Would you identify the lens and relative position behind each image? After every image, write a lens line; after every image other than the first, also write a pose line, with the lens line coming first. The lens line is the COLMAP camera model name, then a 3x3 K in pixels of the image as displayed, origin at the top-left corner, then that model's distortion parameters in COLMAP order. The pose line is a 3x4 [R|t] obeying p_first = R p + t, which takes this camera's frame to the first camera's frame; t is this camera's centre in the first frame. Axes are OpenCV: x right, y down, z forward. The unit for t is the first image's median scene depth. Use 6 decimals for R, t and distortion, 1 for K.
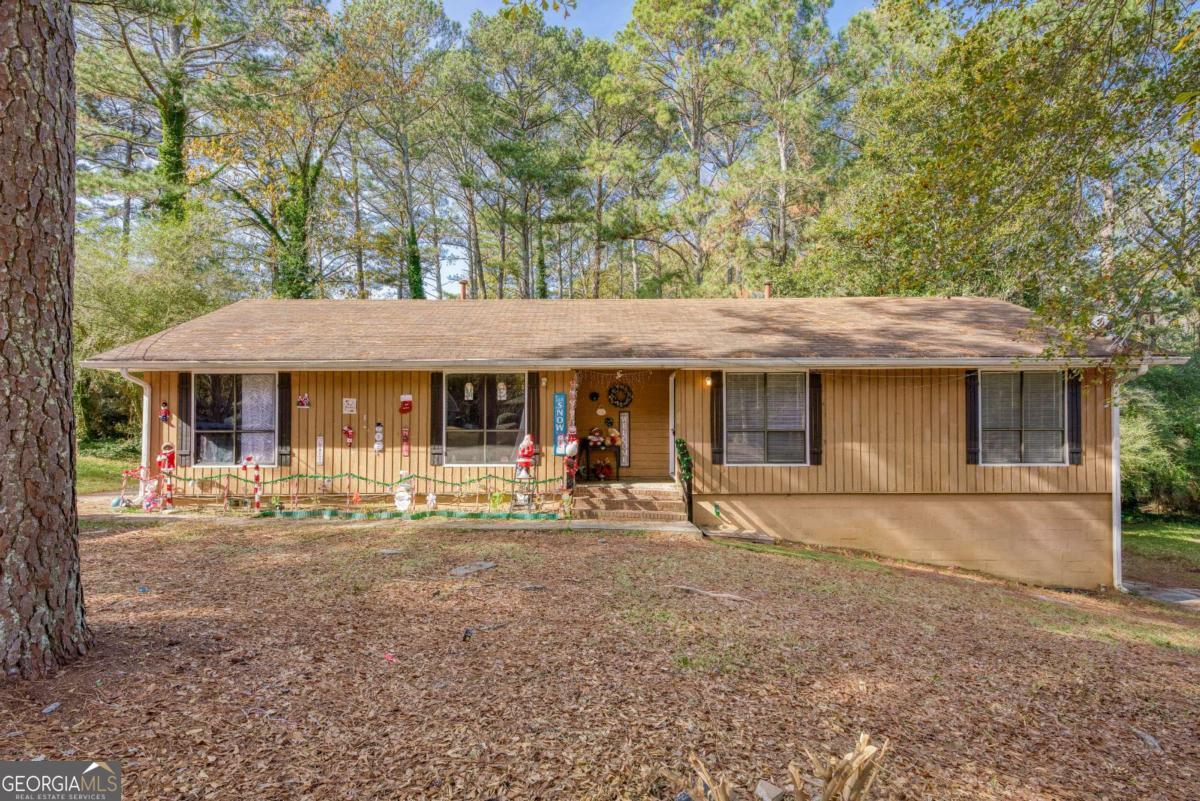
lens RADIAL K [[622.2, 0, 601.4], [0, 622.2, 405.8], [0, 0, 1]] dist [0.005574, 0.000218]
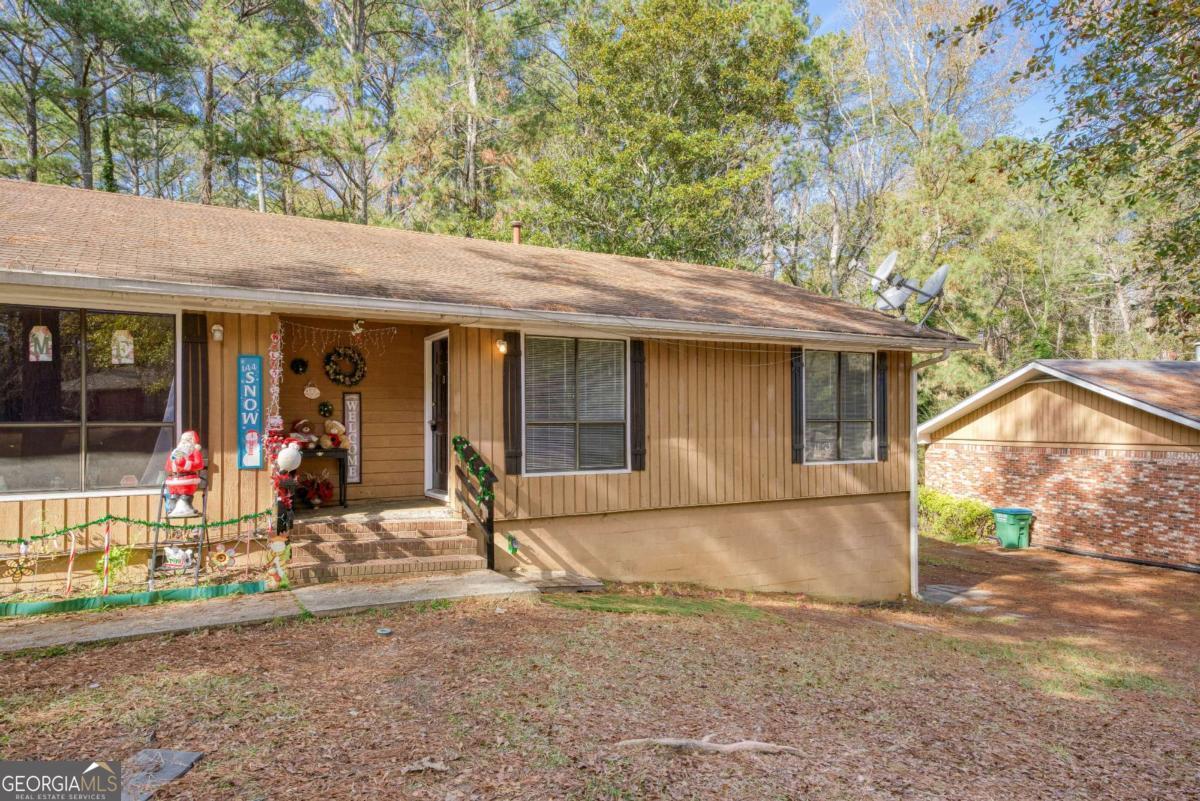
lens RADIAL K [[765.5, 0, 598.4], [0, 765.5, 409.8], [0, 0, 1]] dist [0.052758, 0.005528]
pose [[0.894913, 0.003739, 0.446225, -0.089348], [-0.011666, 0.999819, 0.015018, 0.012822], [-0.446088, -0.018645, 0.894795, 0.237225]]
